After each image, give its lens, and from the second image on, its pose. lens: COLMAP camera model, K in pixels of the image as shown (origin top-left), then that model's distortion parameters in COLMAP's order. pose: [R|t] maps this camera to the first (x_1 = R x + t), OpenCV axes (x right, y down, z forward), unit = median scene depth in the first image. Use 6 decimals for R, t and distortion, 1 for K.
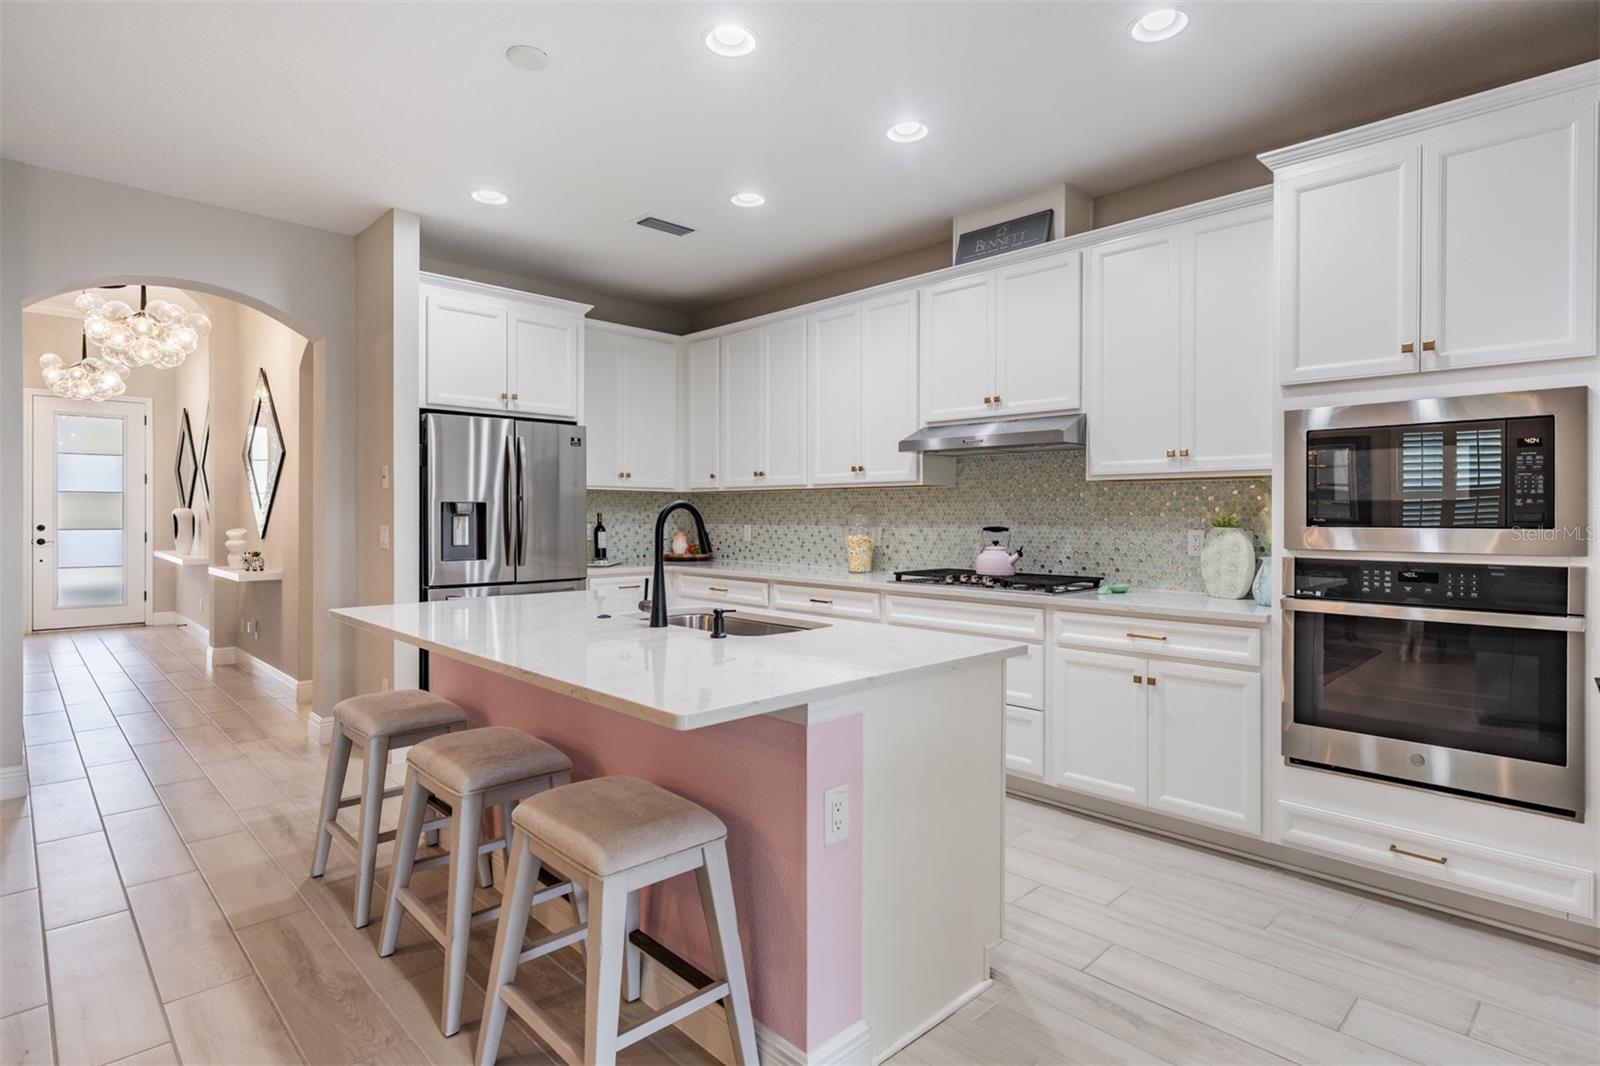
lens RADIAL K [[829.1, 0, 792.4], [0, 829.1, 515.7], [0, 0, 1]] dist [0.001538, 0.000026]
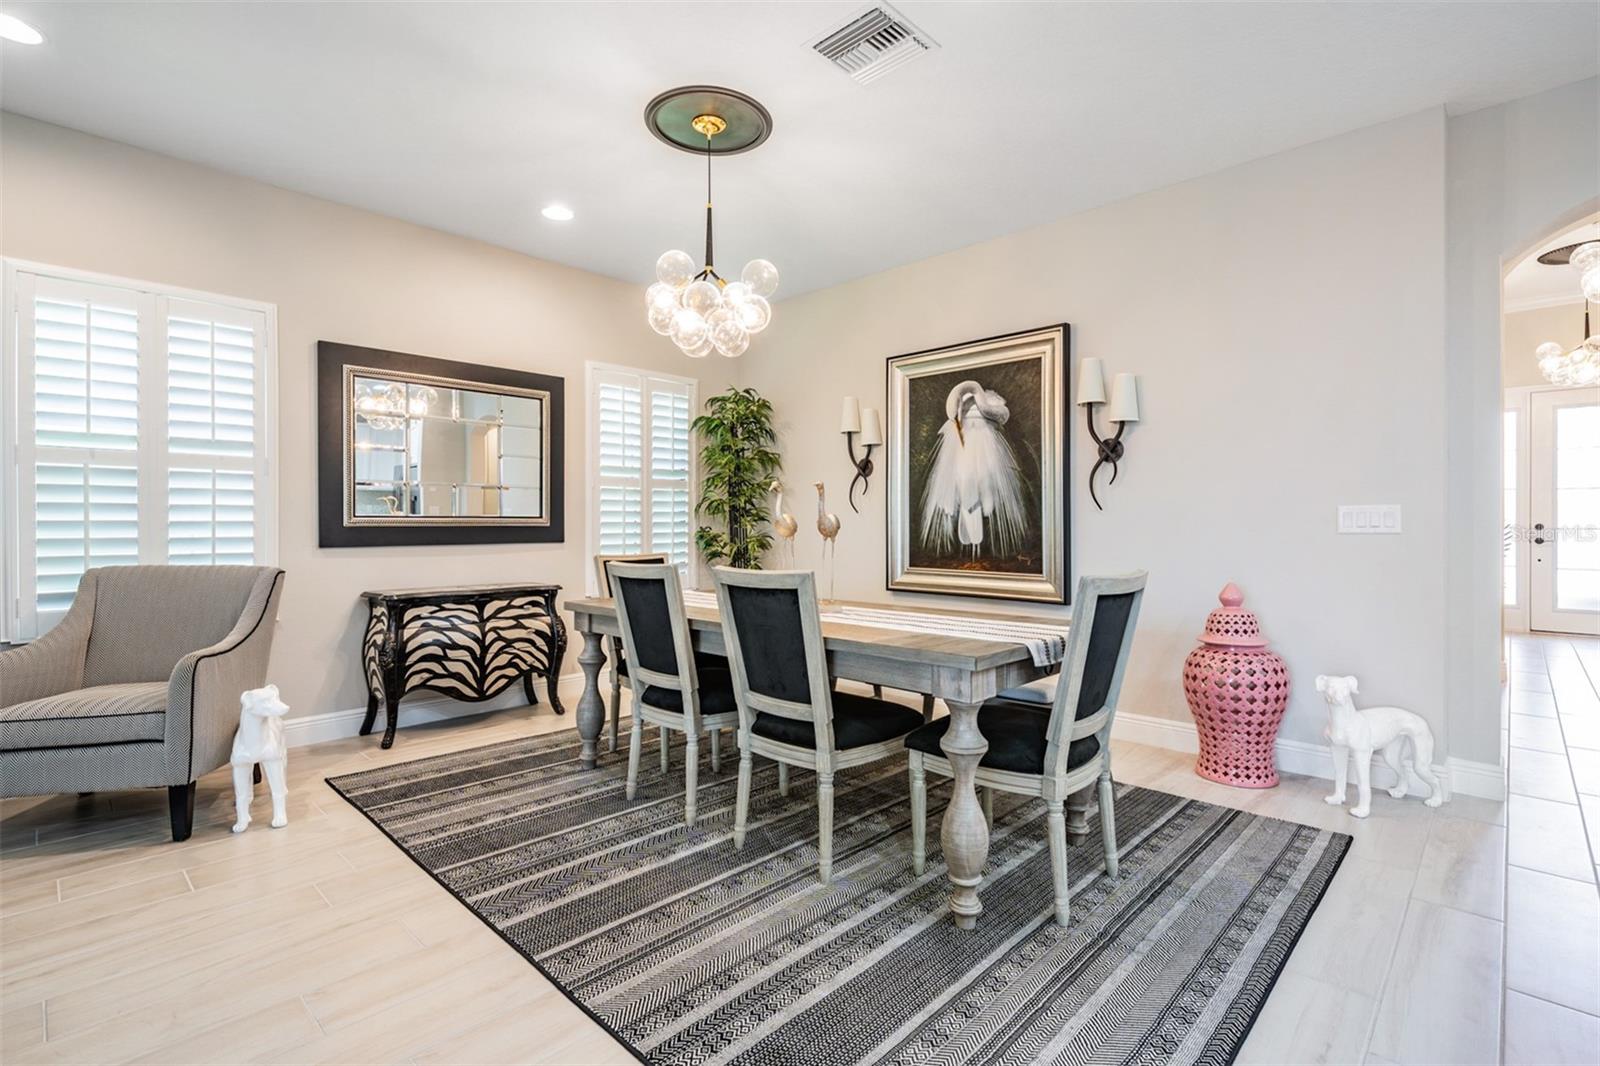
lens RADIAL K [[749.4, 0, 800.1], [0, 749.4, 524.8], [0, 0, 1]] dist [0.002332, 0.000958]
pose [[0.048423, -0.004880, -0.998815, -0.120518], [-0.002157, 0.999985, -0.004990, 0.035515], [0.998825, 0.002396, 0.048411, 0.165723]]
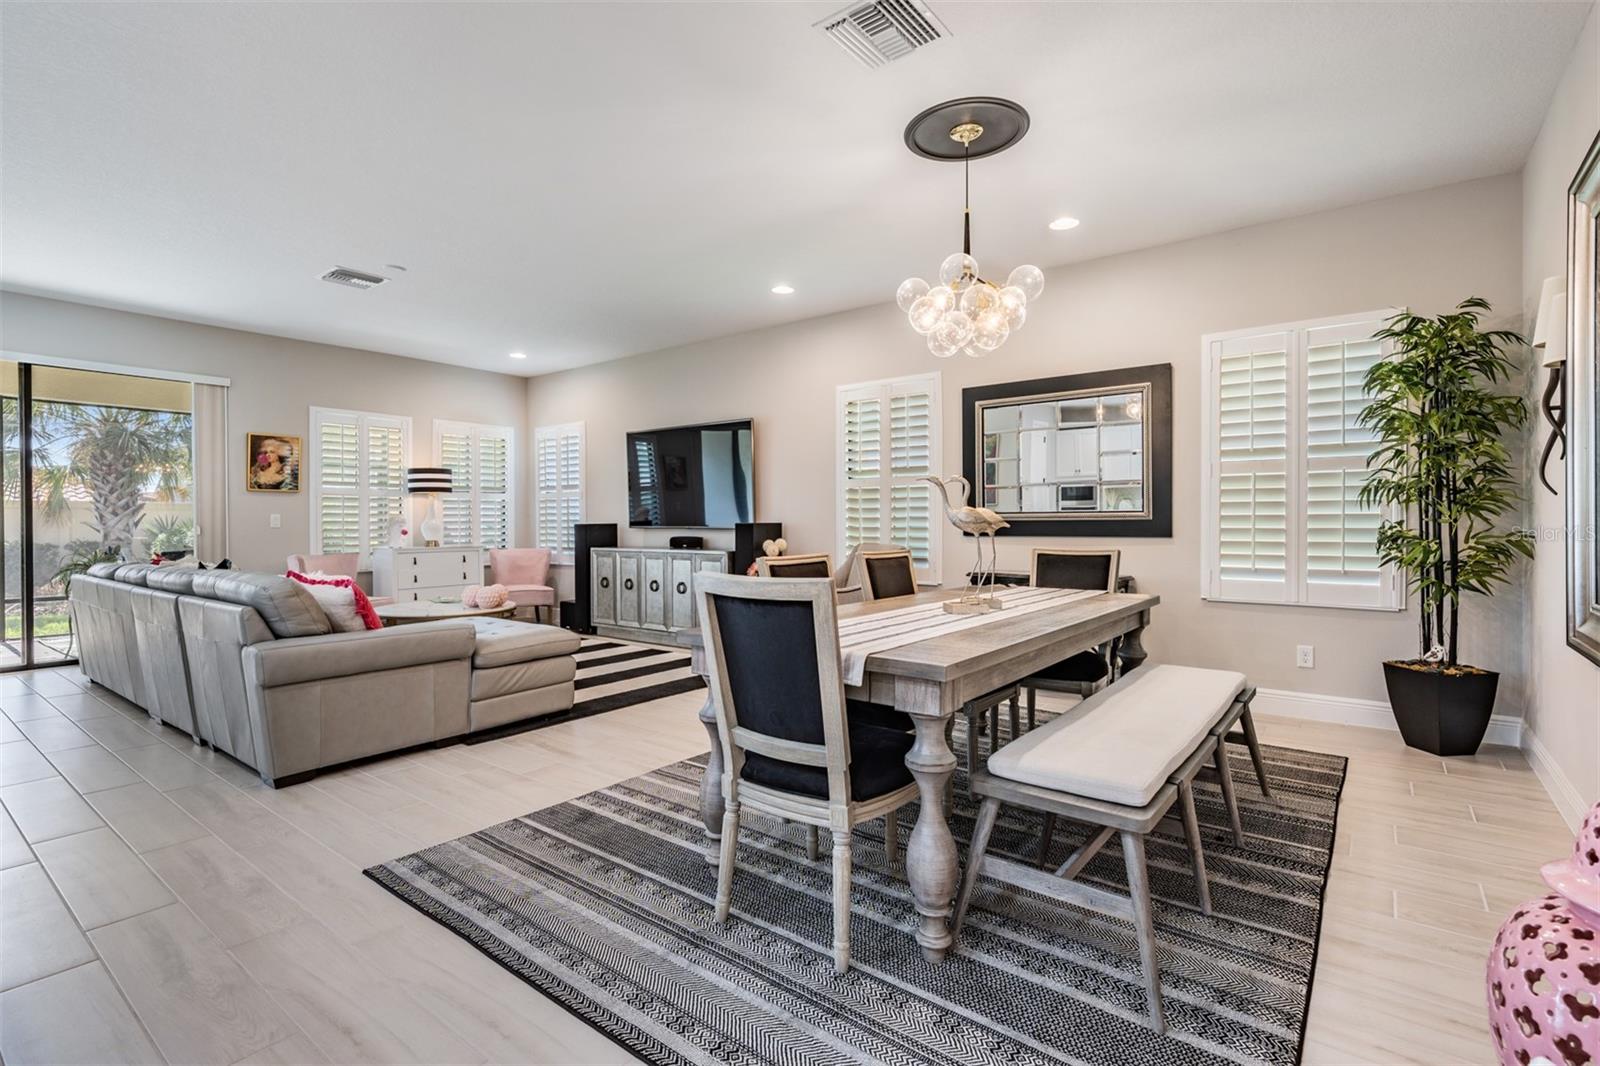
lens RADIAL K [[744.2, 0, 780.2], [0, 744.2, 525.6], [0, 0, 1]] dist [0.003350, 0.000267]
pose [[-0.990148, -0.000203, -0.140023, -0.572926], [-0.001448, 0.999960, 0.008791, 0.031534], [0.140015, 0.008907, -0.990109, 0.846686]]
